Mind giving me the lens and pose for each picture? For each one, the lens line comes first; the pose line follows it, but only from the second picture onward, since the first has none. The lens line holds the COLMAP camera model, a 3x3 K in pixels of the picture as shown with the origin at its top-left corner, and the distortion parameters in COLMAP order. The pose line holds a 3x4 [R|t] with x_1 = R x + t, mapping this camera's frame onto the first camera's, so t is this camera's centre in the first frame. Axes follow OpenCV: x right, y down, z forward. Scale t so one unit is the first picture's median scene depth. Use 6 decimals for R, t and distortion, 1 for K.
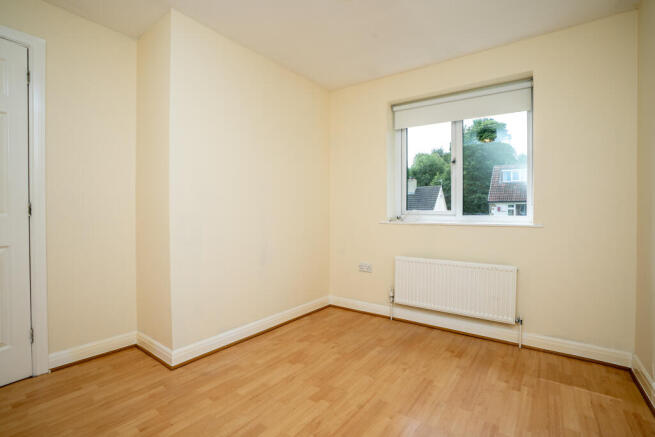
lens RADIAL K [[300.6, 0, 323.4], [0, 300.6, 217.6], [0, 0, 1]] dist [-0.030520, 0.000760]
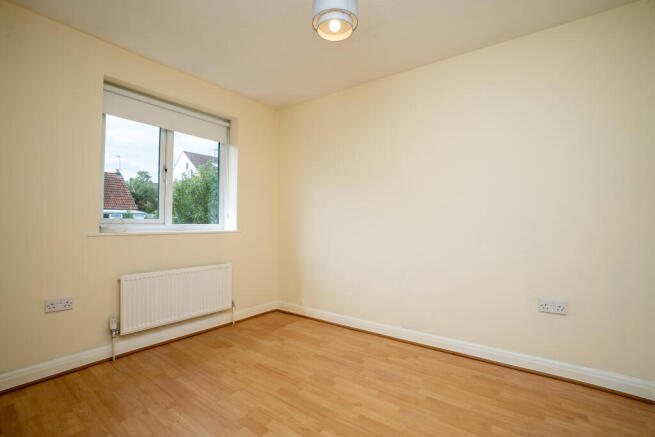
lens RADIAL K [[300.6, 0, 323.4], [0, 300.6, 217.6], [0, 0, 1]] dist [-0.030520, 0.000760]
pose [[0.034356, 0.006769, 0.999387, -0.643855], [0.001439, 0.999976, -0.006823, -0.026176], [-0.999409, 0.001673, 0.034346, 0.536477]]
